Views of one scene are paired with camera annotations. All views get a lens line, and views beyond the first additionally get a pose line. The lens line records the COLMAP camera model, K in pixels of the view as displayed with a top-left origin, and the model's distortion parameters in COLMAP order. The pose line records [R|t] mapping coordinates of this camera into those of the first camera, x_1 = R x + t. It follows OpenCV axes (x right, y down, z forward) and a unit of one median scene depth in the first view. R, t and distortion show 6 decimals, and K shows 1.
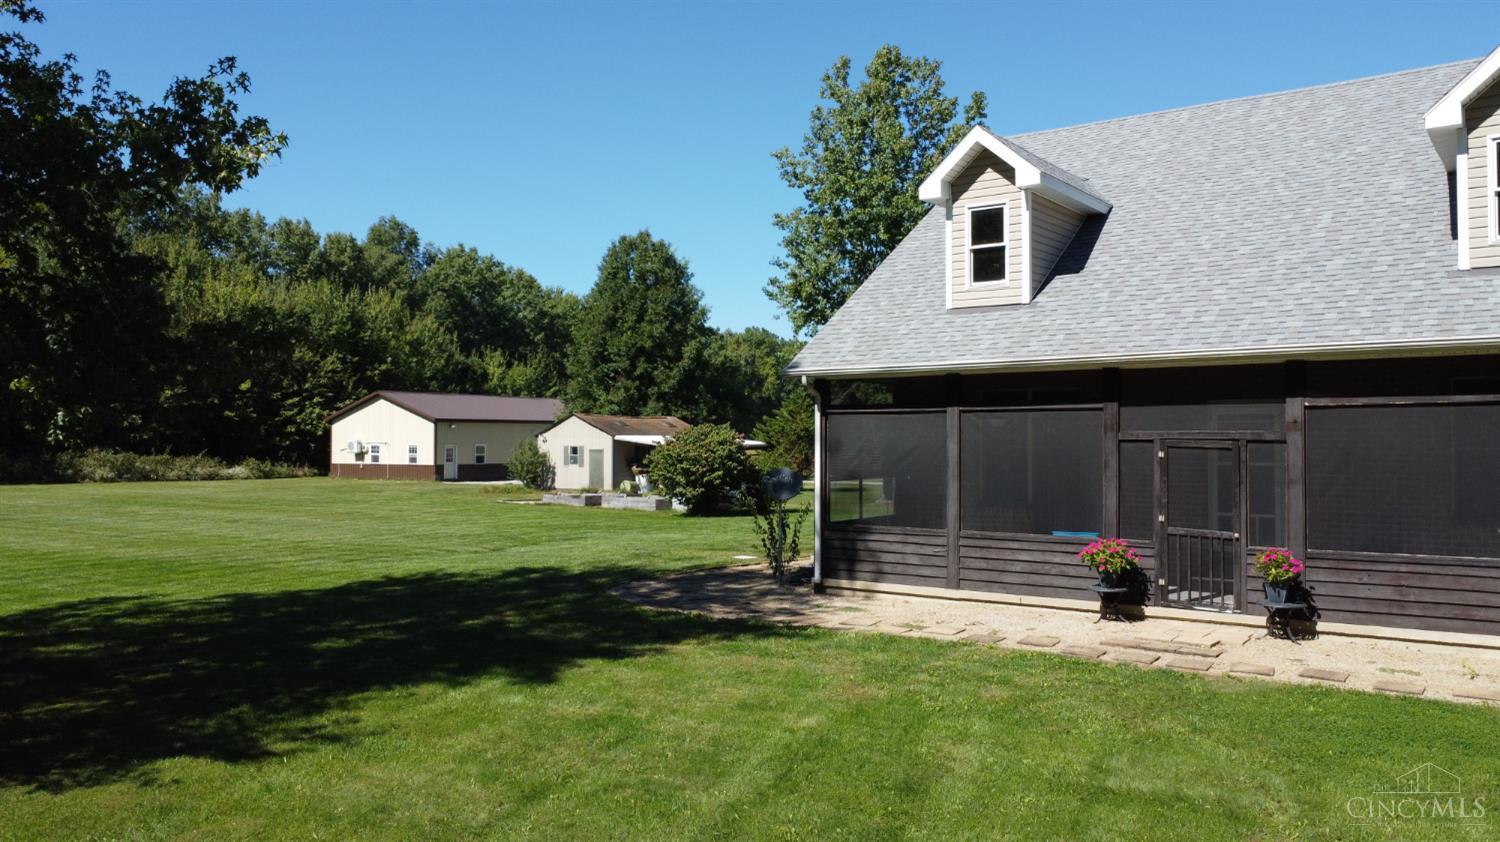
lens RADIAL K [[1135.9, 0, 753.1], [0, 1135.9, 417.3], [0, 0, 1]] dist [-0.001617, 0.007737]
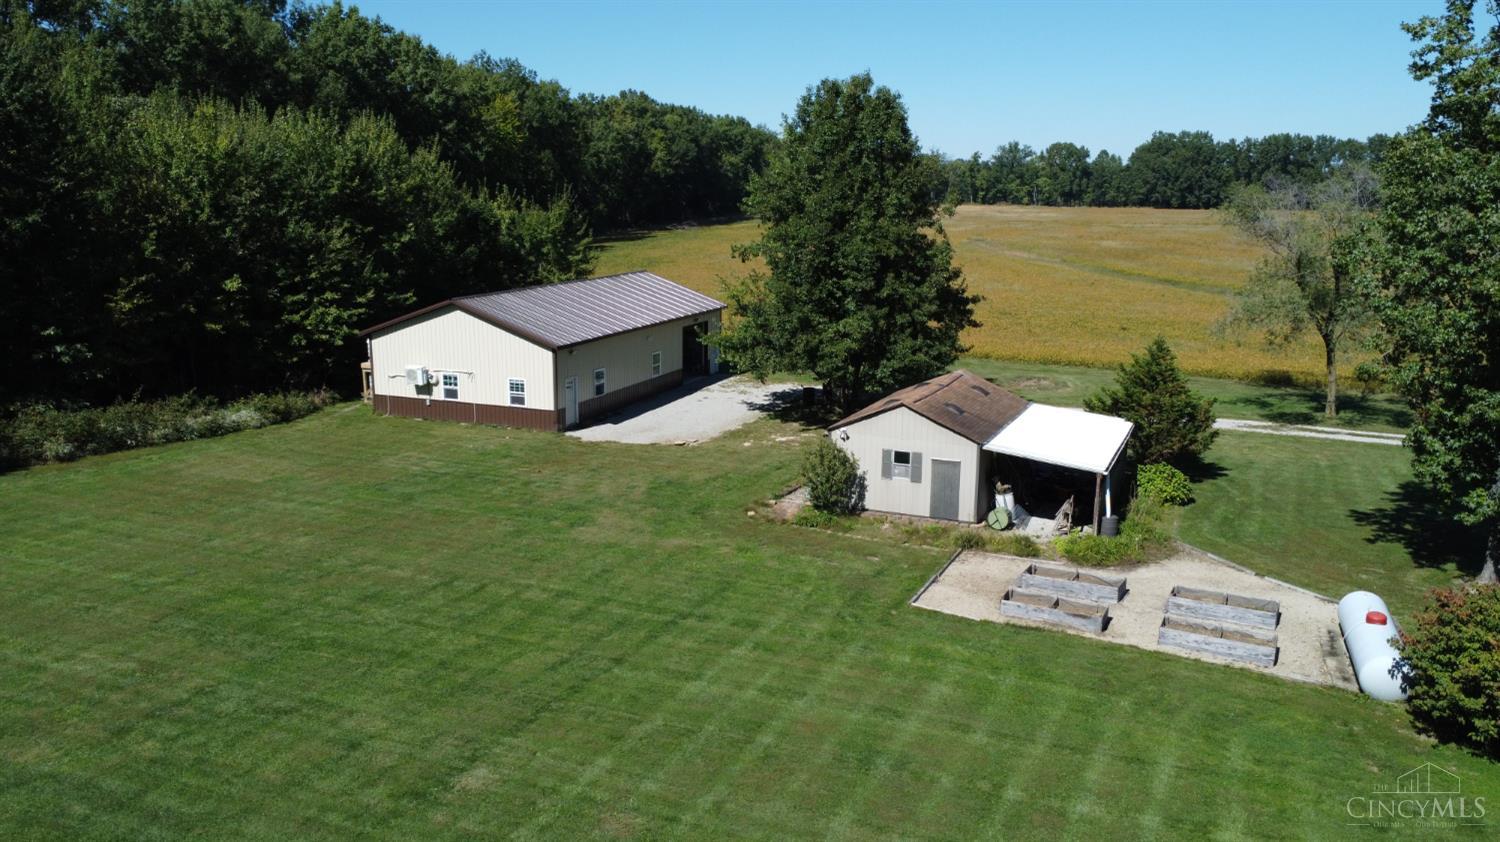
lens RADIAL K [[1135.9, 0, 754.2], [0, 1135.9, 415.9], [0, 0, 1]] dist [-0.001617, 0.007737]
pose [[0.984044, -0.031359, 0.175139, -0.391233], [-0.007913, 0.975658, 0.219156, -0.152774], [-0.177748, -0.217045, 0.959842, 0.412965]]
